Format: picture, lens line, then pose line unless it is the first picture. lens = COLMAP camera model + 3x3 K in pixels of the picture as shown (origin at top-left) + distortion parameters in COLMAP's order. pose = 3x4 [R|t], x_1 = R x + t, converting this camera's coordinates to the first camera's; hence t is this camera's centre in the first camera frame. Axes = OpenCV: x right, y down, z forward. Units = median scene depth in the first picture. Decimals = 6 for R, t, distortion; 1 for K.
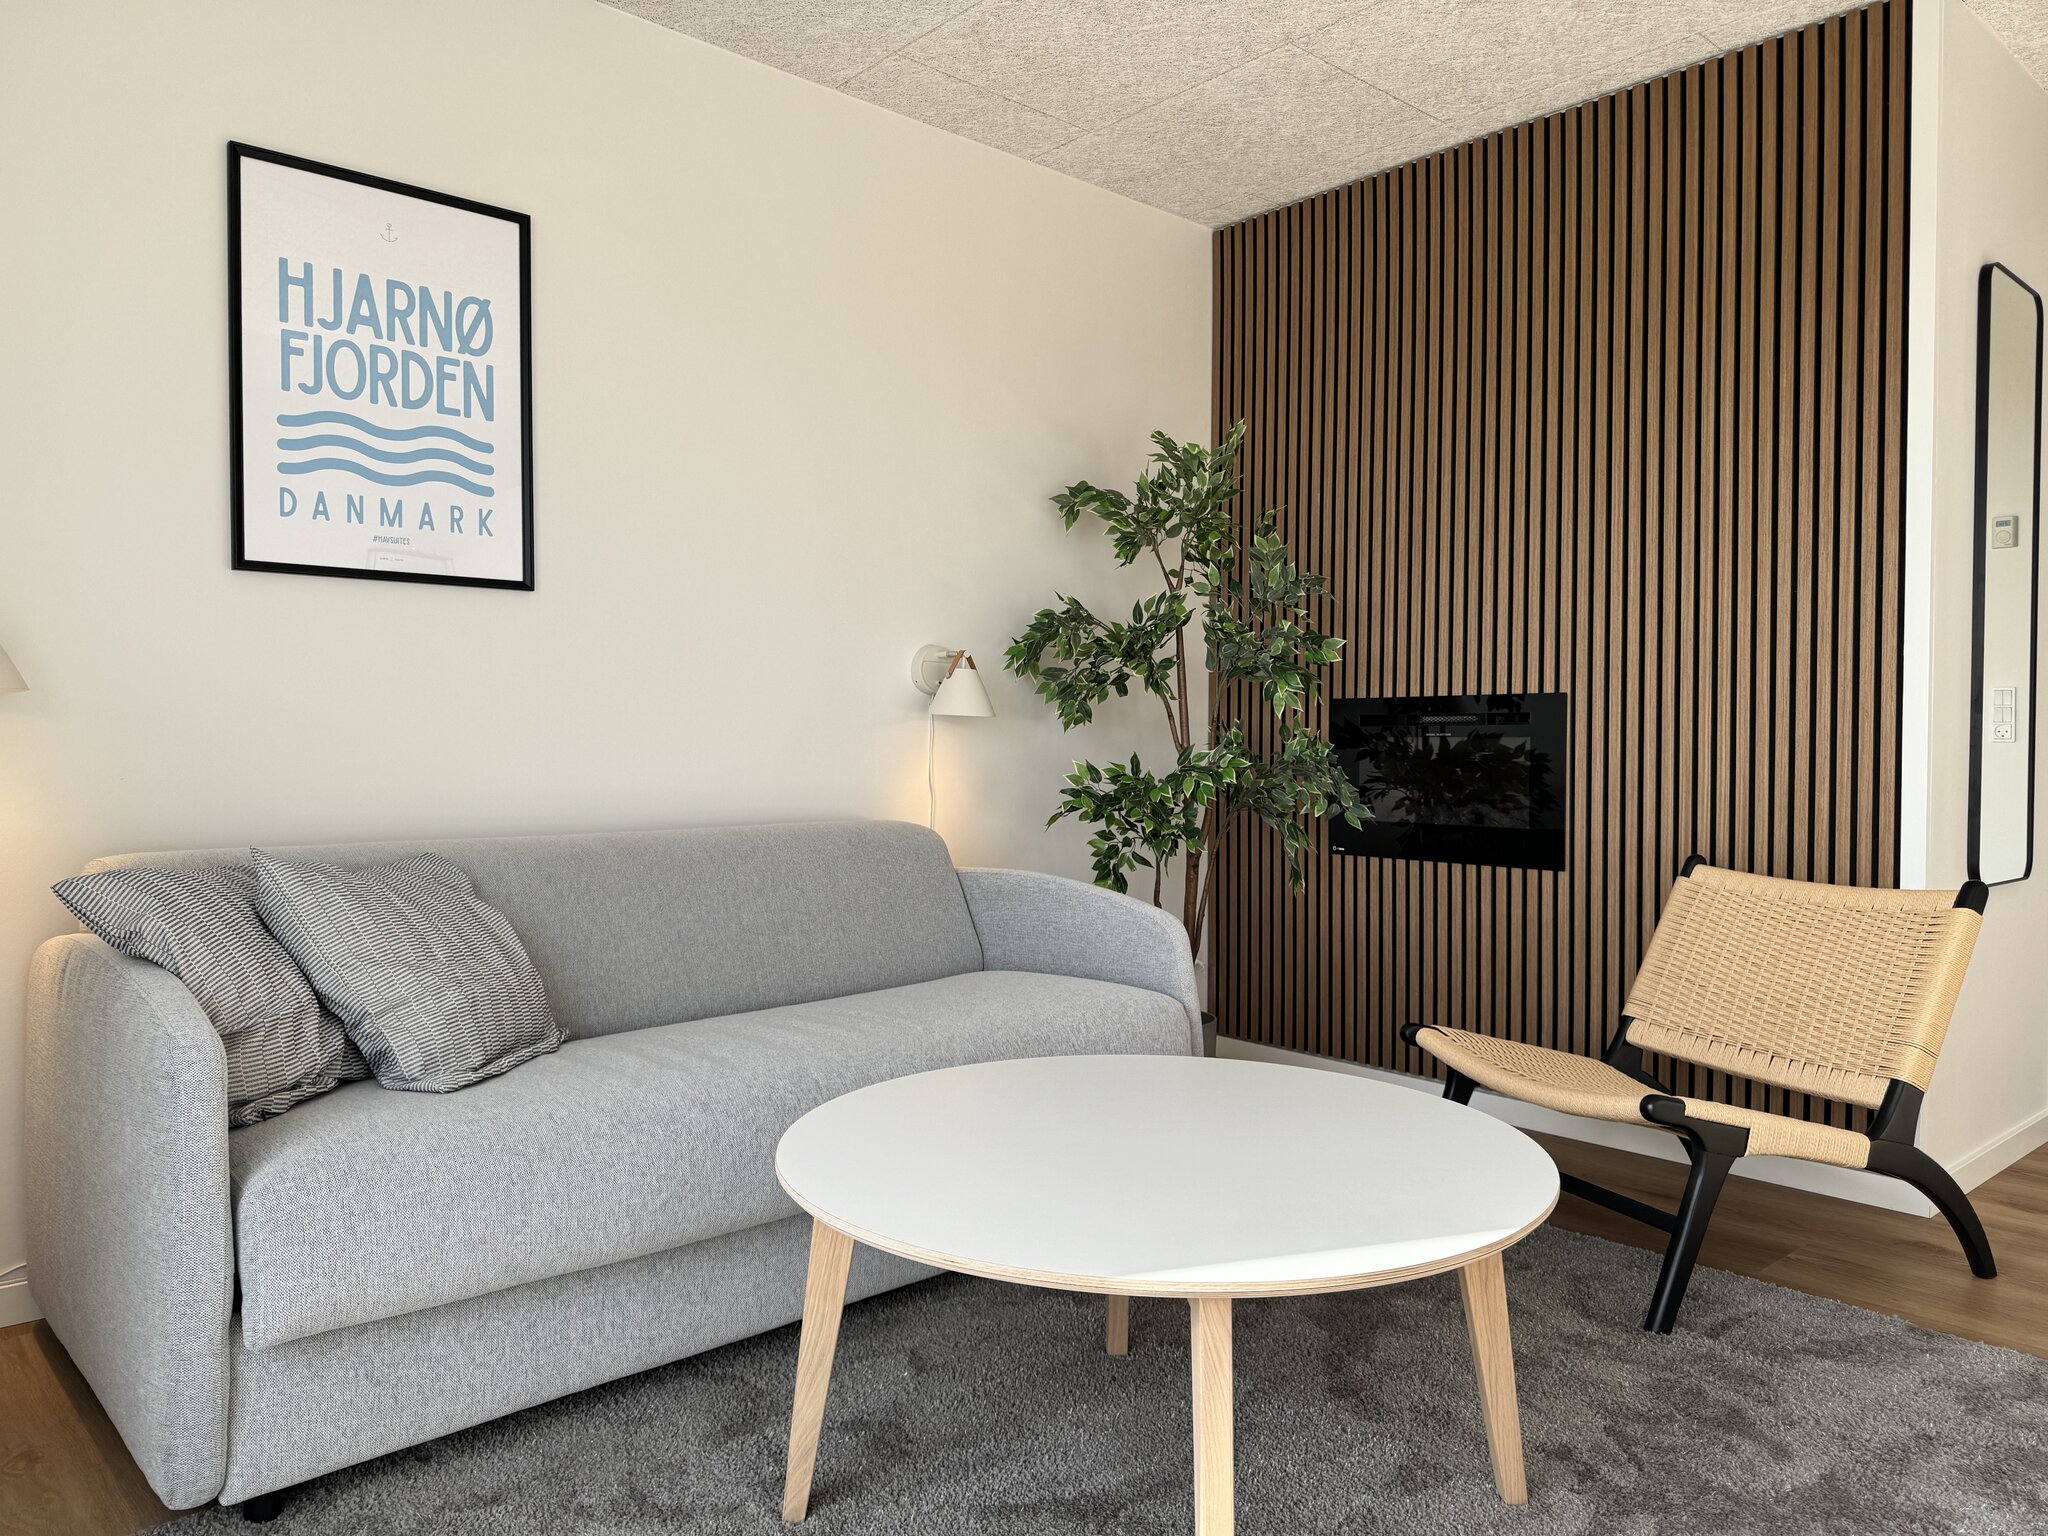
lens RADIAL K [[1457.1, 0, 1024.2], [0, 1457.1, 767.8], [0, 0, 1]] dist [-0.001176, -0.000331]
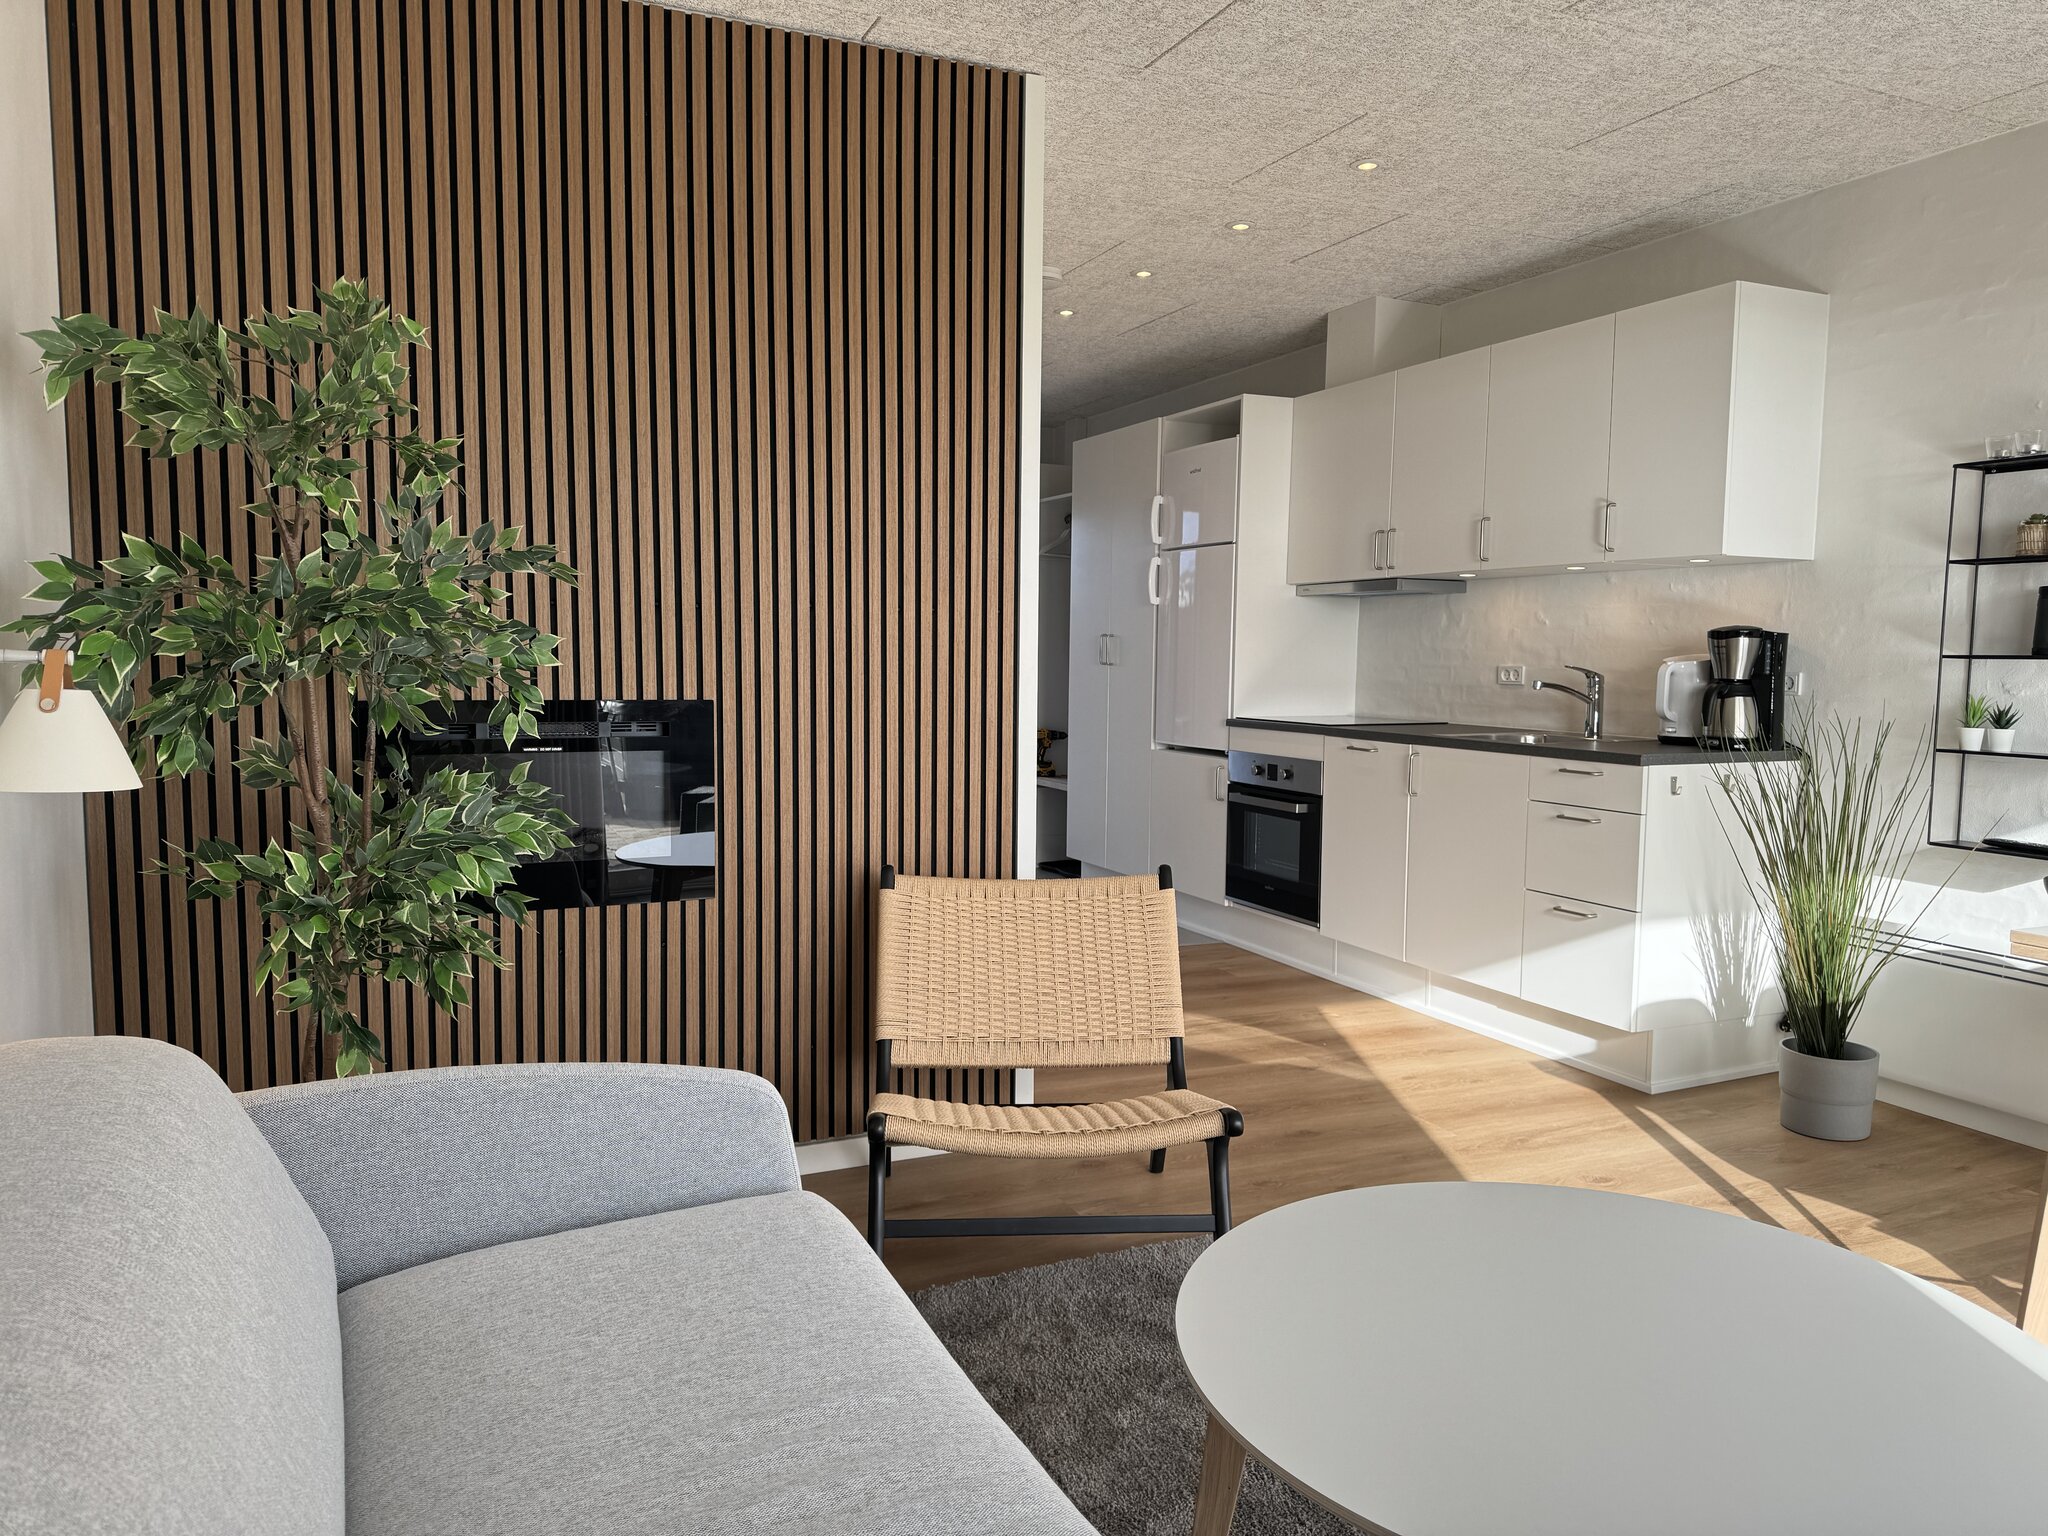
lens RADIAL K [[1457.1, 0, 1024.3], [0, 1457.1, 777.1], [0, 0, 1]] dist [-0.001176, -0.000331]
pose [[0.299225, -0.068680, 0.951707, -0.456383], [0.011451, 0.997593, 0.068391, -0.068228], [-0.954114, -0.009566, 0.299292, 0.594328]]
